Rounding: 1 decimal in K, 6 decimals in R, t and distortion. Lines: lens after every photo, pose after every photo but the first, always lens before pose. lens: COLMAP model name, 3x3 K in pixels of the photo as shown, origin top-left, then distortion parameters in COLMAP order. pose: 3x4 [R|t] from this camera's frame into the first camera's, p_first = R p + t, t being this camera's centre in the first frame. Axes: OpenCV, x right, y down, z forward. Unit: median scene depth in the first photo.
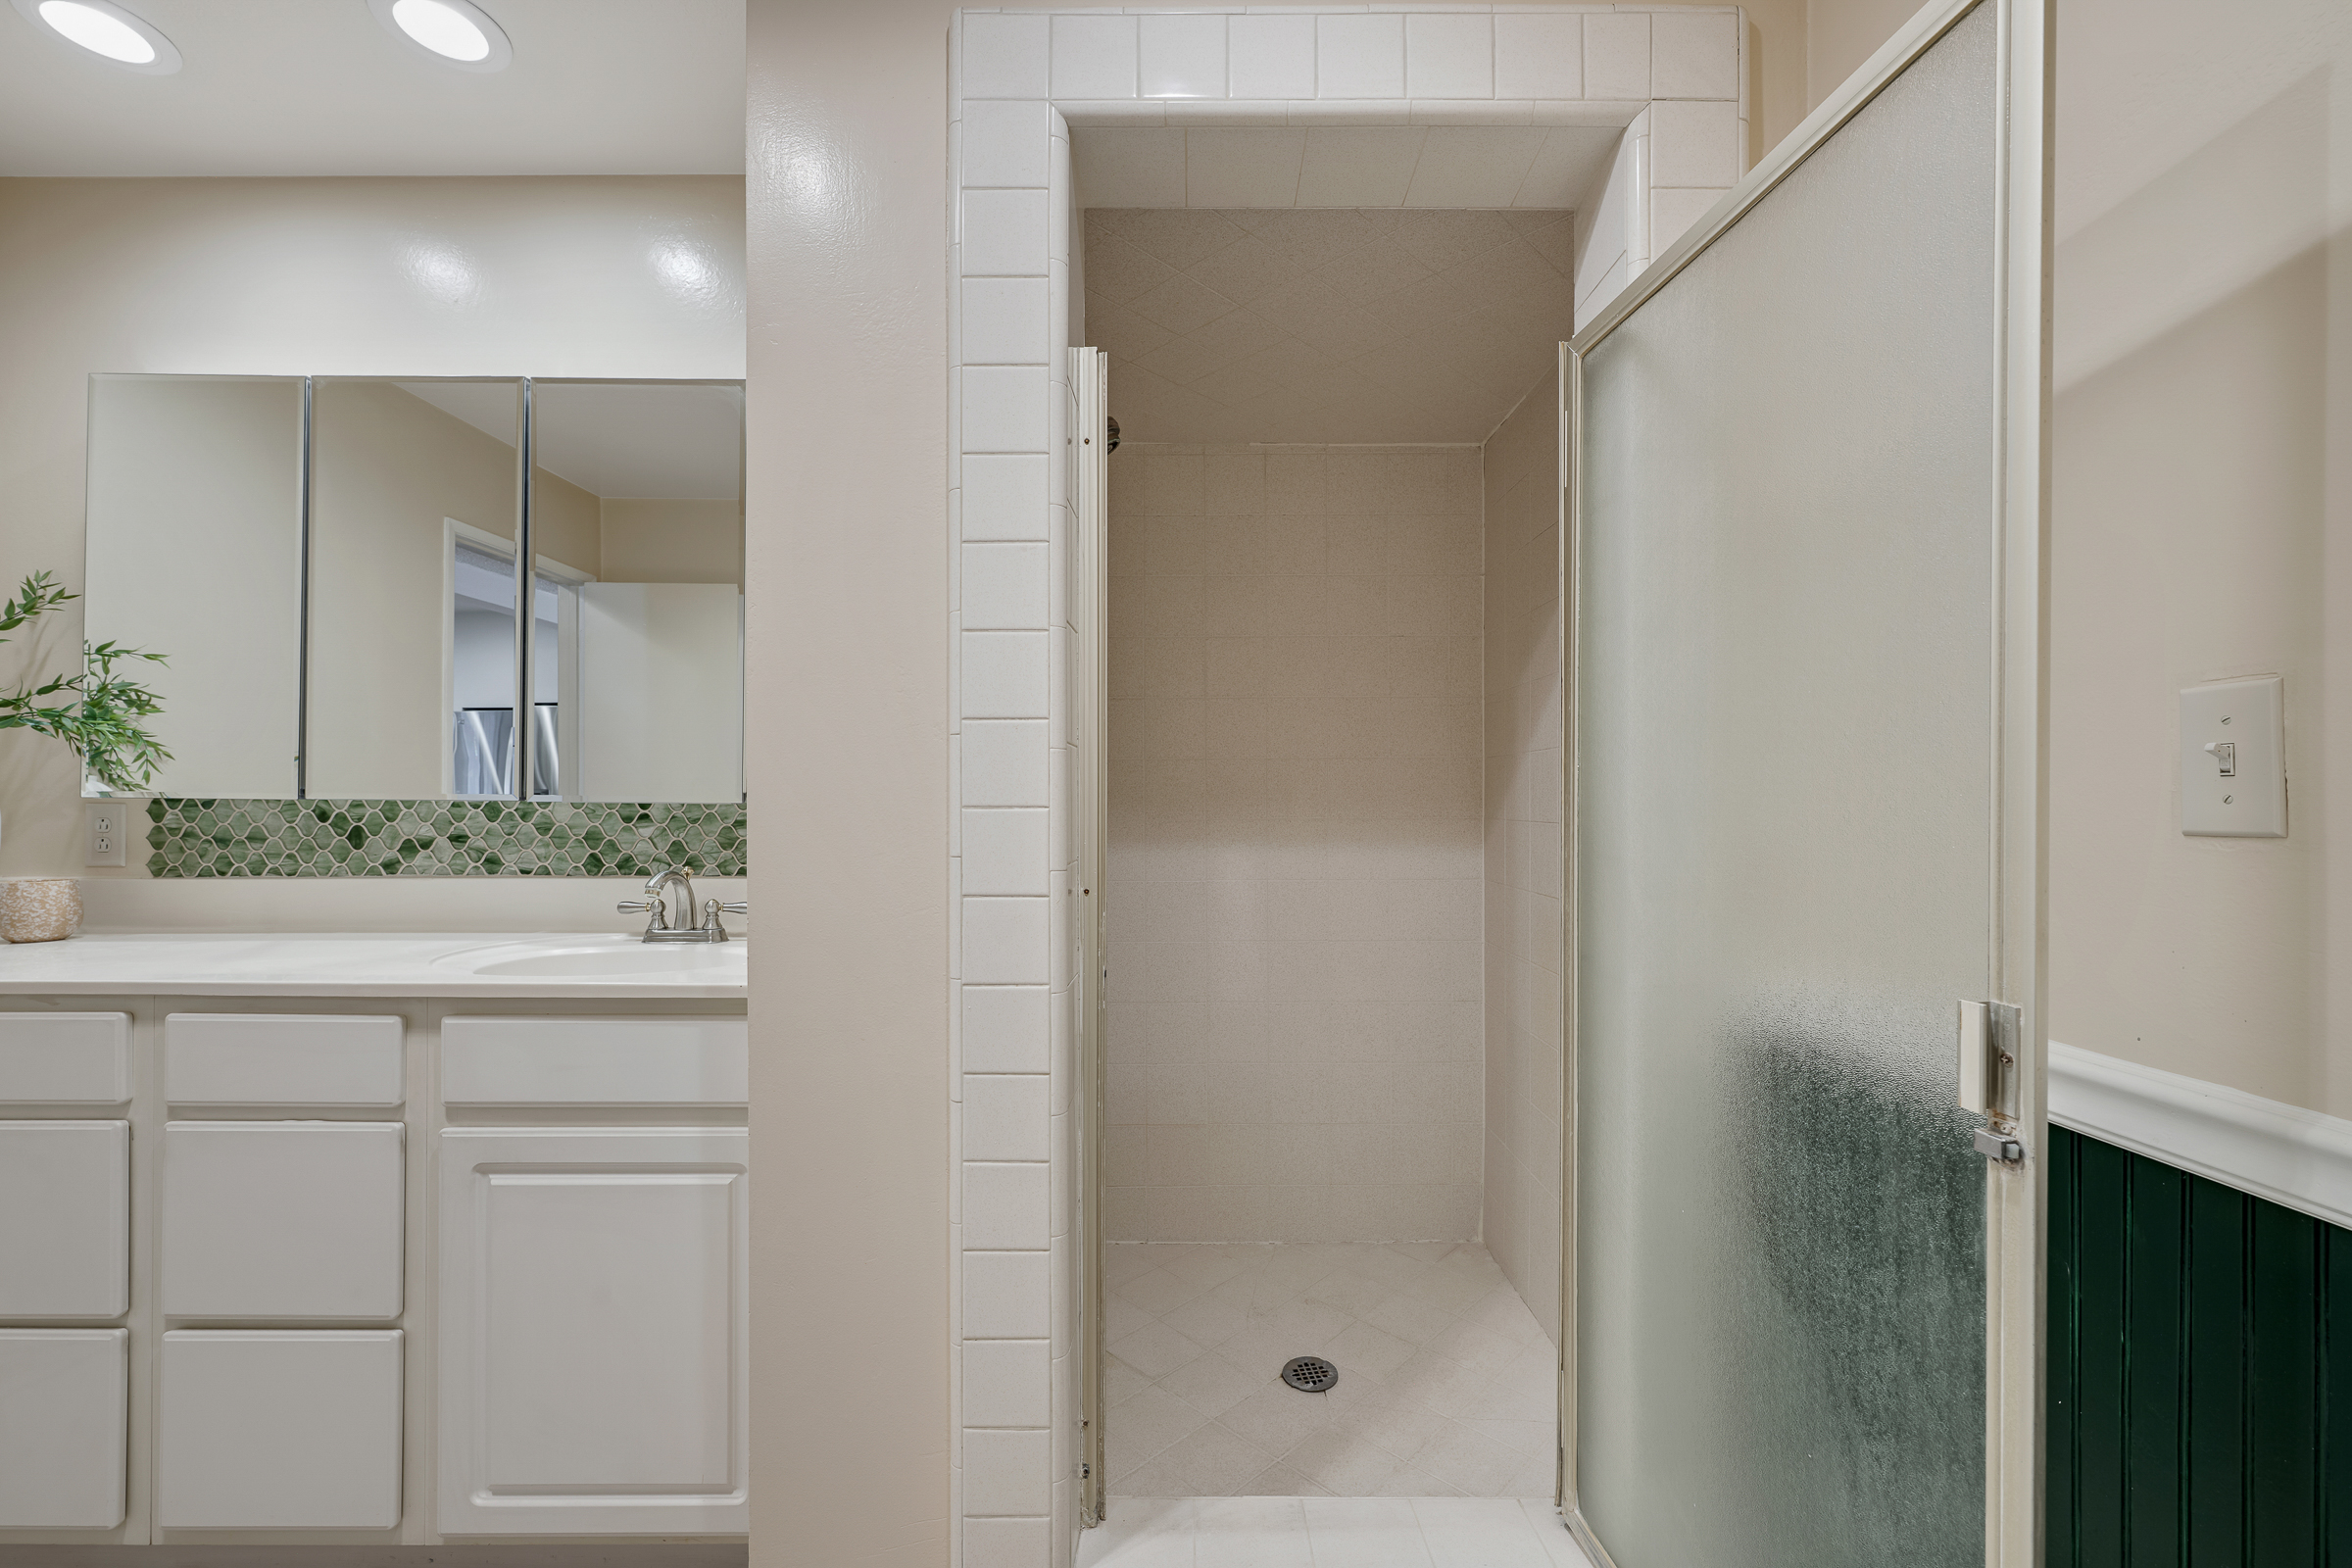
lens RADIAL K [[939.2, 0, 1176.0], [0, 939.2, 790.5], [0, 0, 1]] dist [-0.003624, -0.000745]
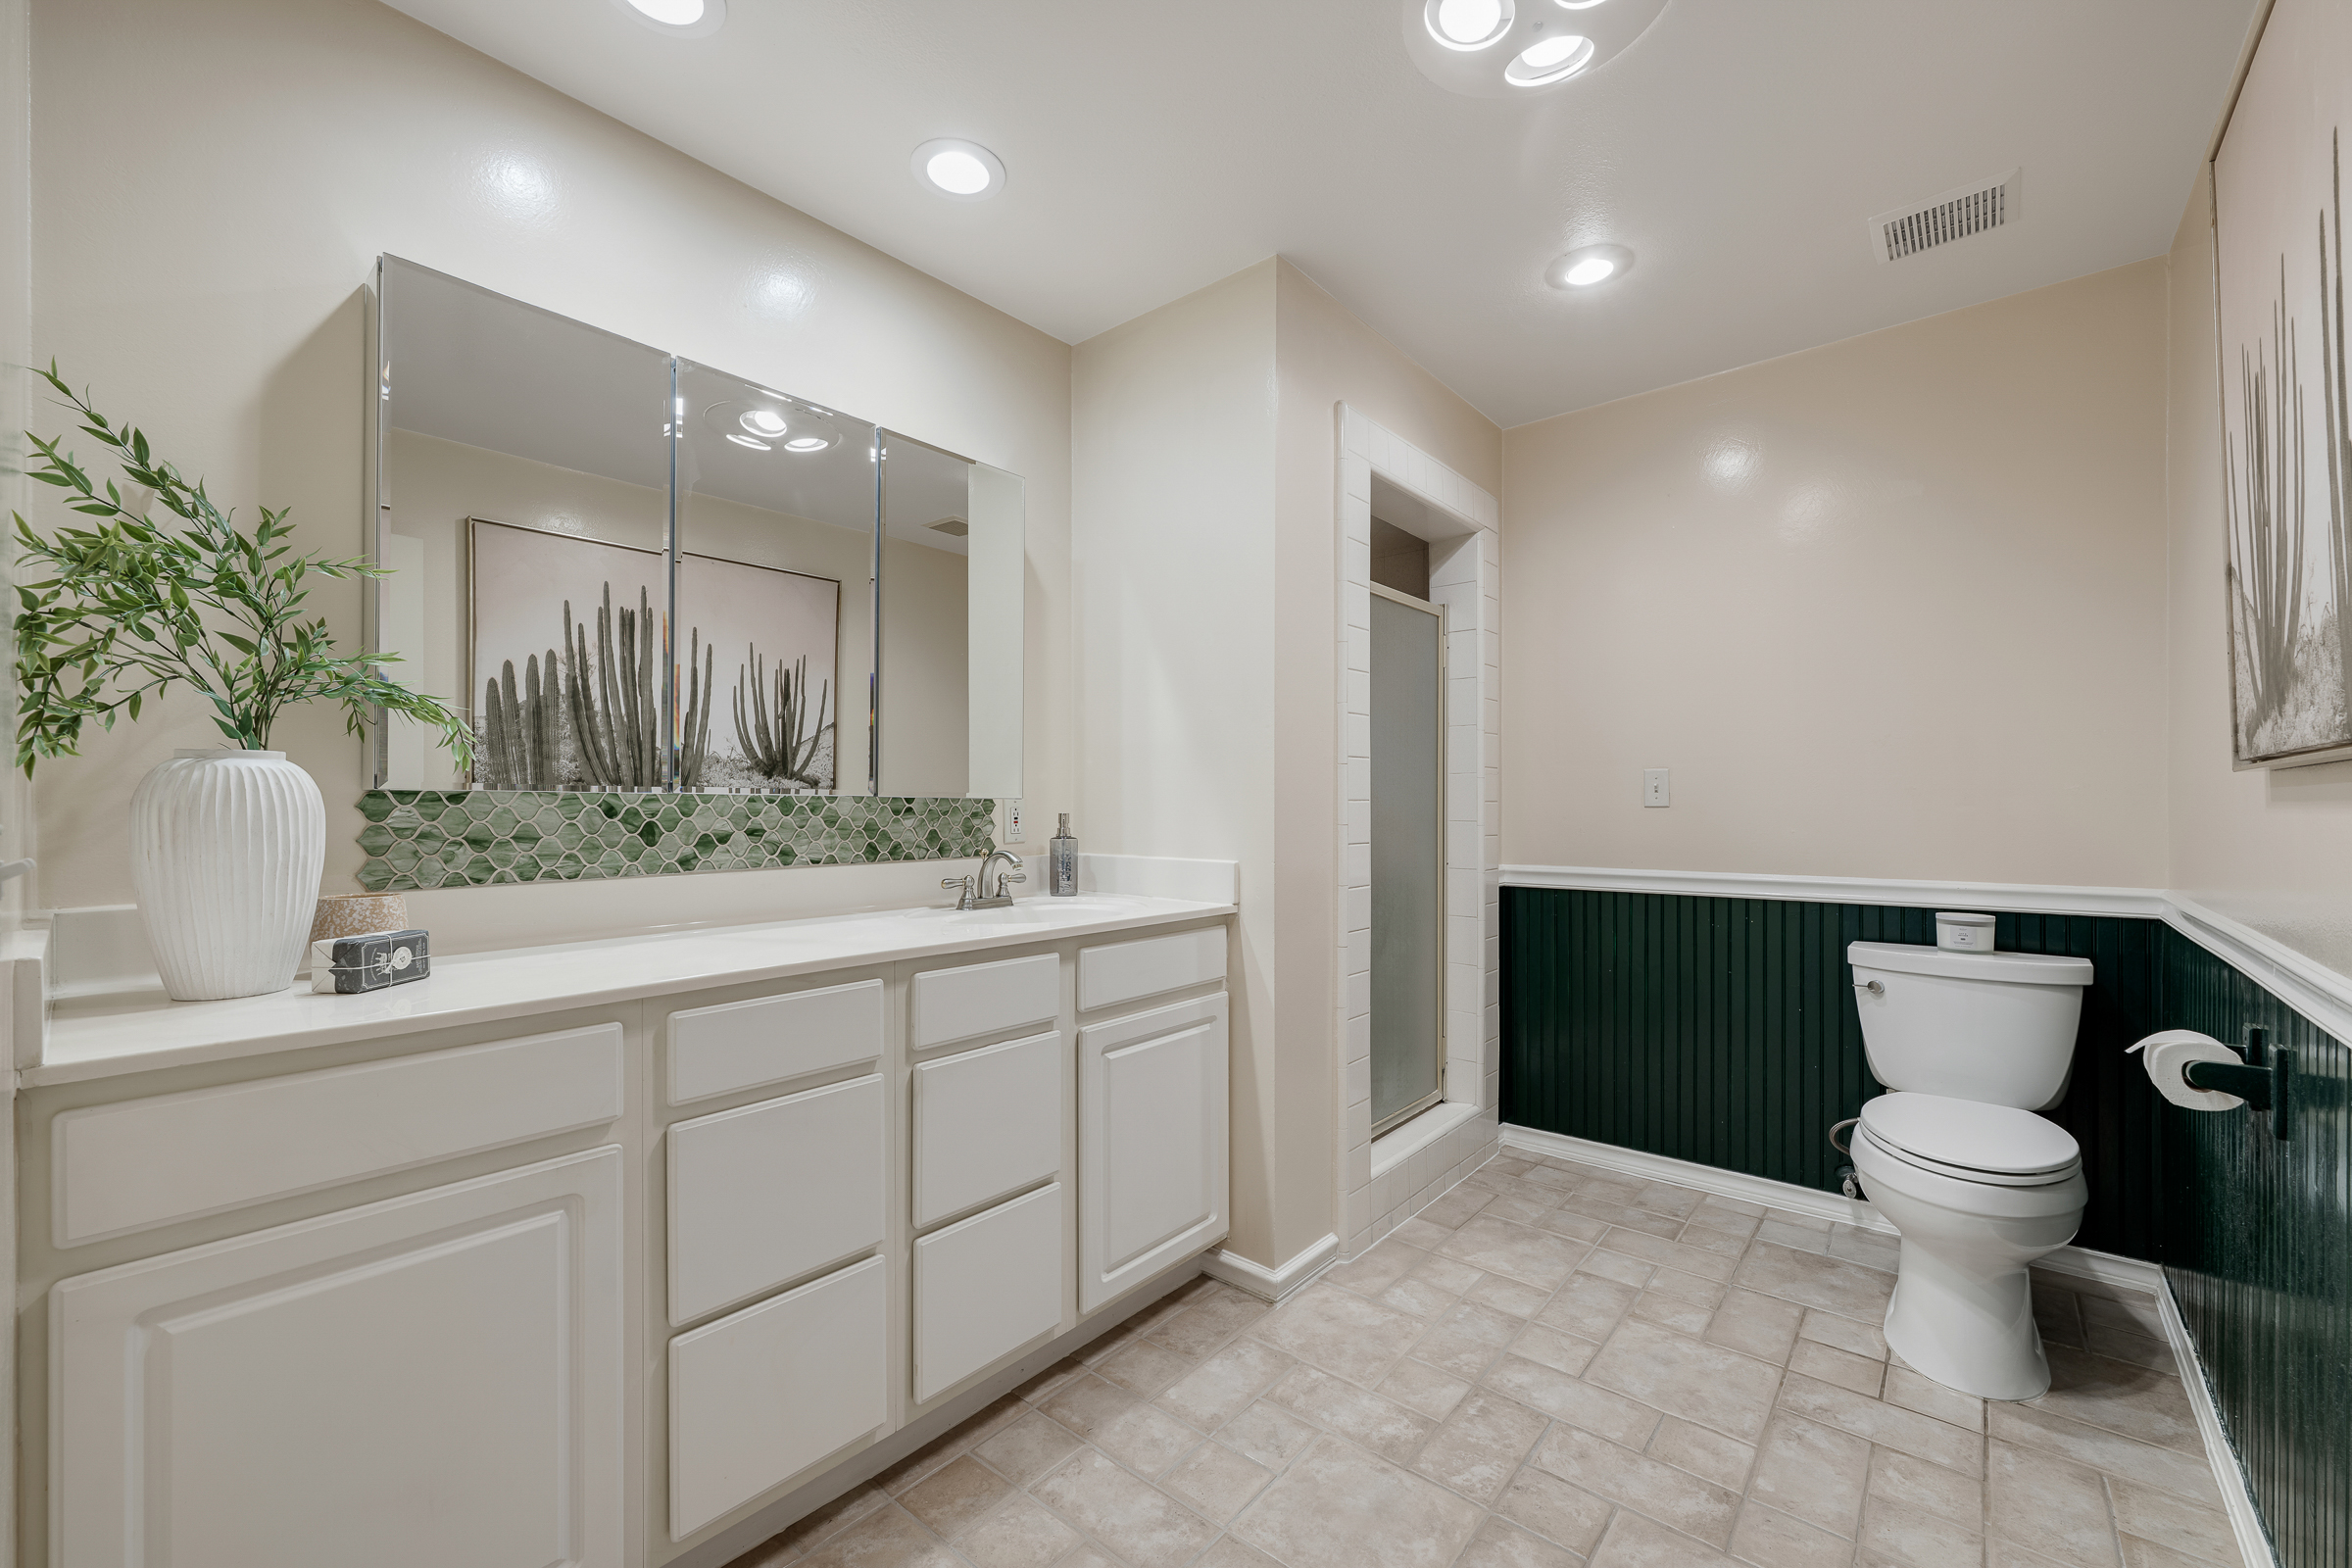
lens RADIAL K [[939.2, 0, 1176.7], [0, 939.2, 793.3], [0, 0, 1]] dist [-0.003624, -0.000745]
pose [[0.653593, 0.006405, 0.756819, -1.242362], [-0.008333, 0.999964, -0.001266, 0.006115], [-0.756800, -0.005479, 0.653624, -0.020475]]
